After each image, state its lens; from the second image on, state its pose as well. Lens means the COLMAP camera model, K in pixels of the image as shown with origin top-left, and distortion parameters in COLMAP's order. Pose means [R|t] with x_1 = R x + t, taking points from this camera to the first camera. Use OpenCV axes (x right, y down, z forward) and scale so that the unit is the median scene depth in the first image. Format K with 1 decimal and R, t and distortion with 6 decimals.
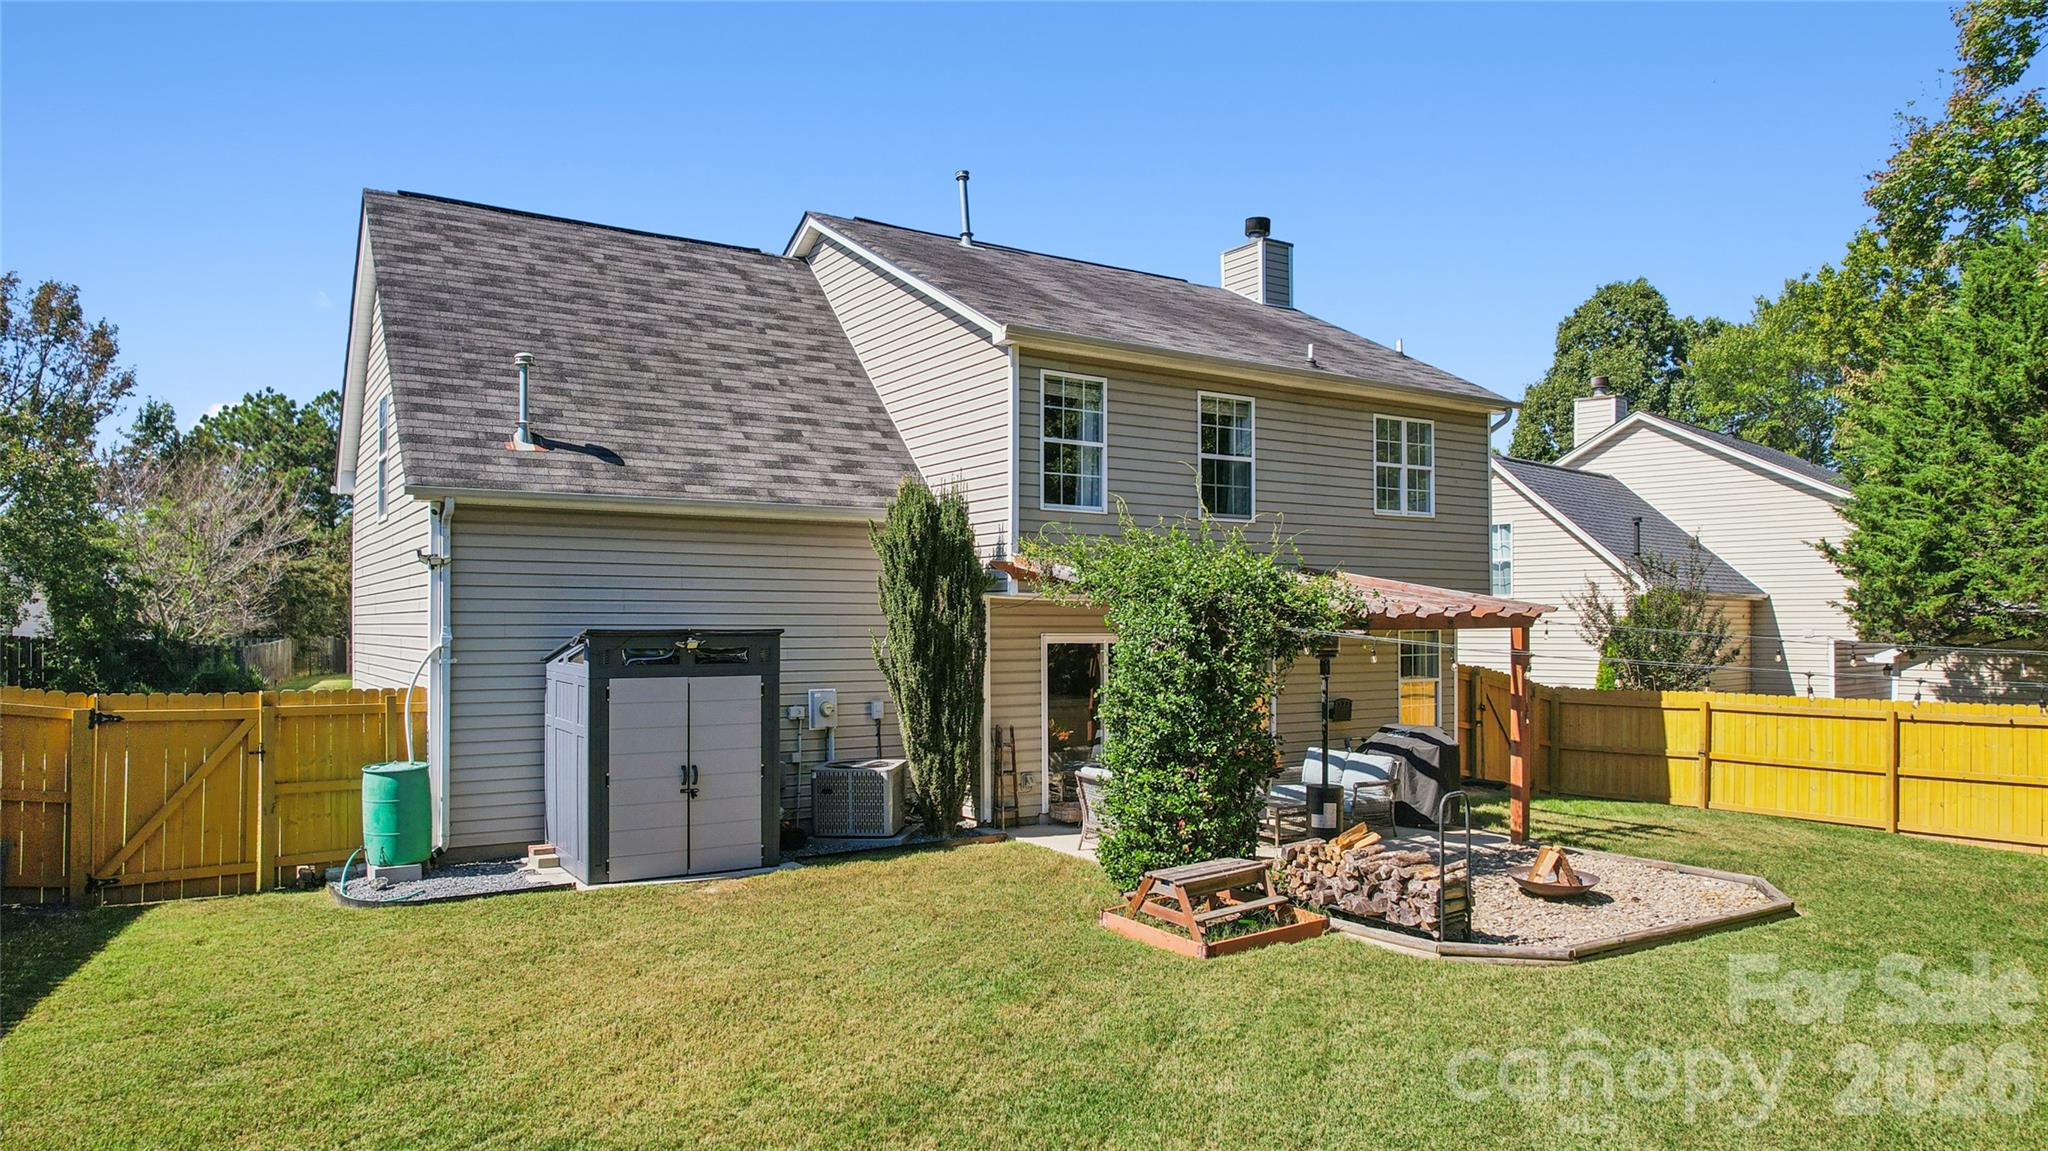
lens RADIAL K [[1312.1, 0, 1027.6], [0, 1312.1, 617.4], [0, 0, 1]] dist [-0.045105, 0.000657]
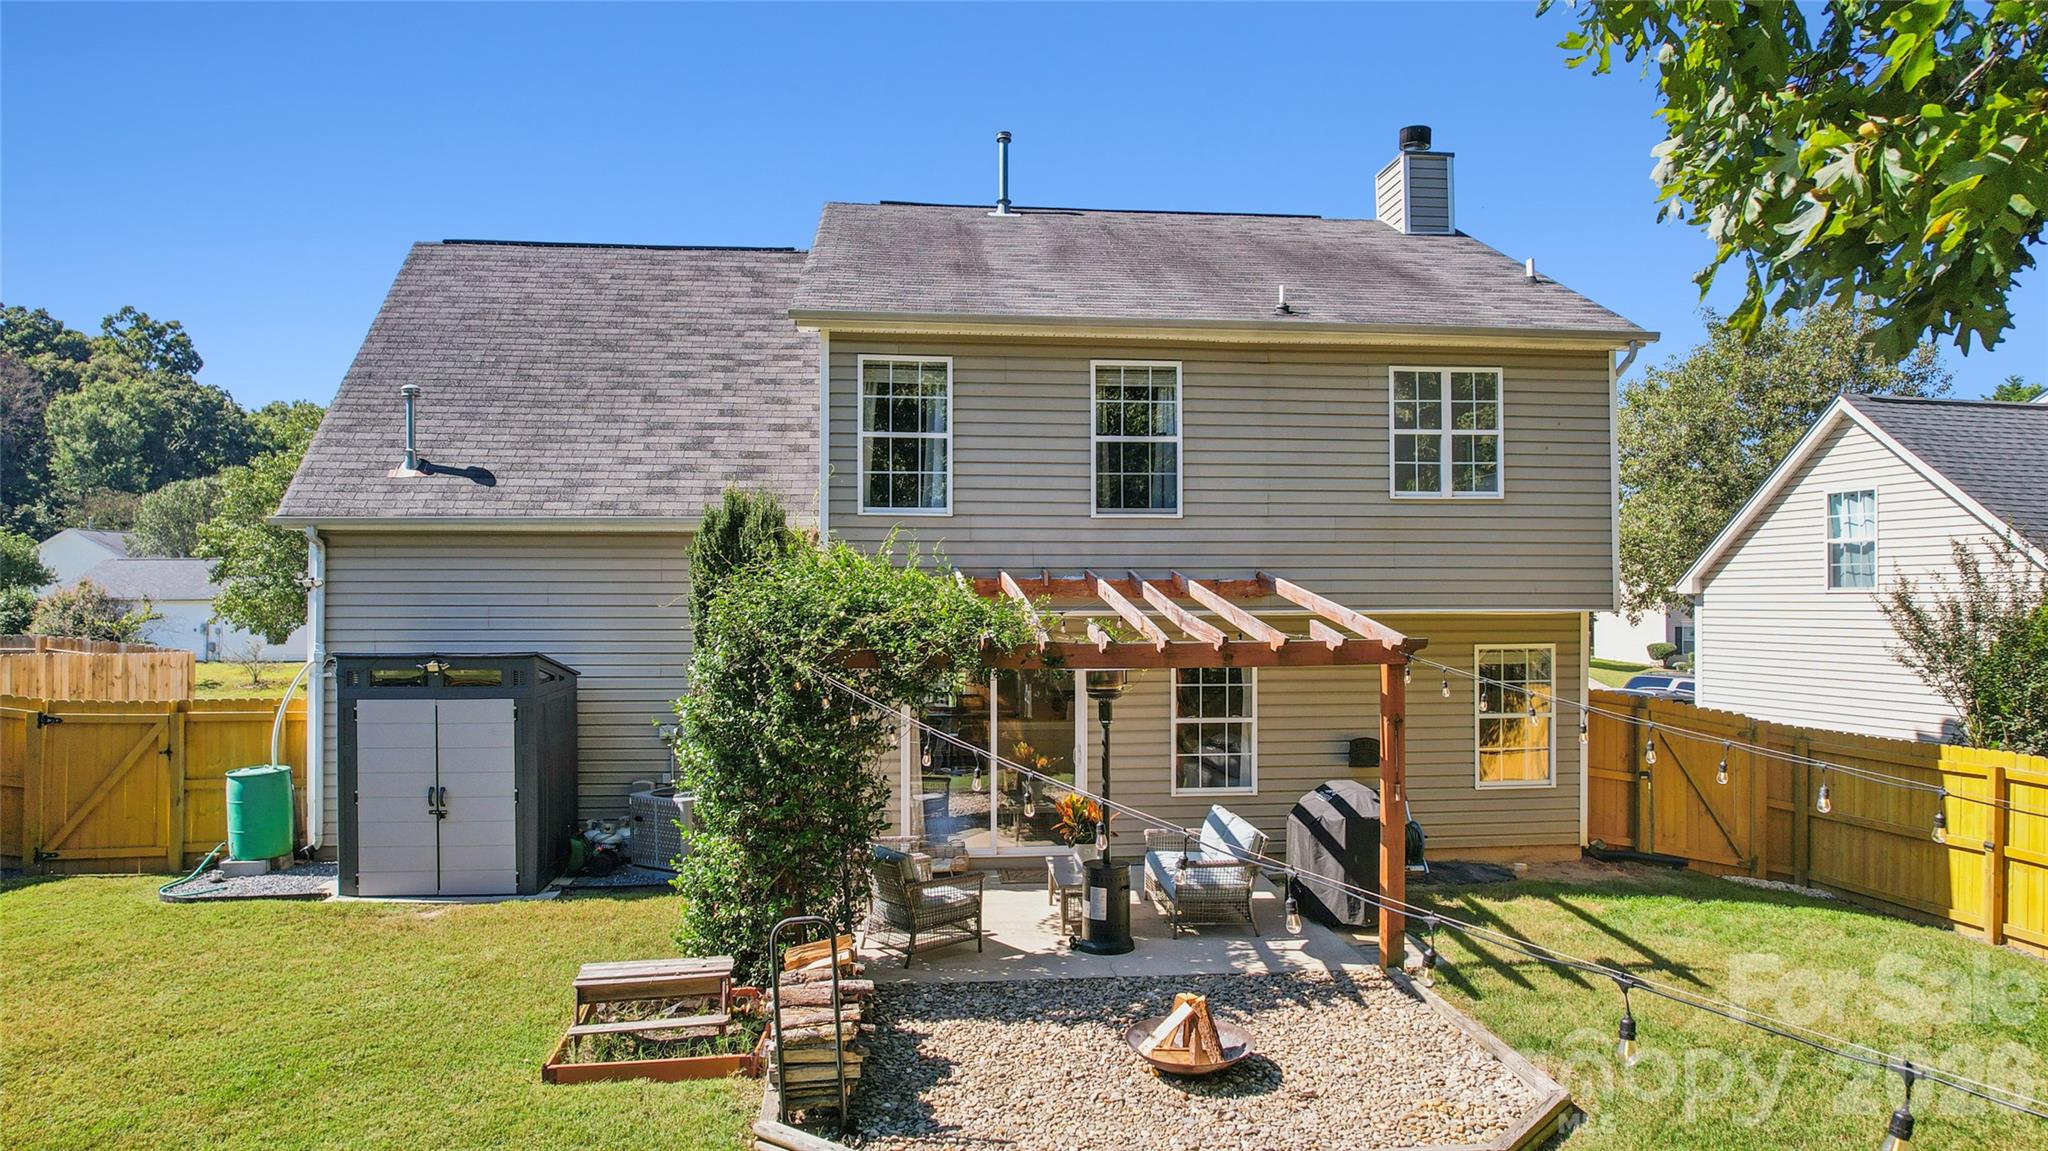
lens RADIAL K [[1309.5, 0, 975.8], [0, 1309.5, 589.2], [0, 0, 1]] dist [-0.071713, 0.065185]
pose [[0.885580, -0.004308, -0.464466, 0.470927], [0.003135, 0.999990, -0.003298, -0.028552], [0.464476, 0.001464, 0.885585, 0.254806]]
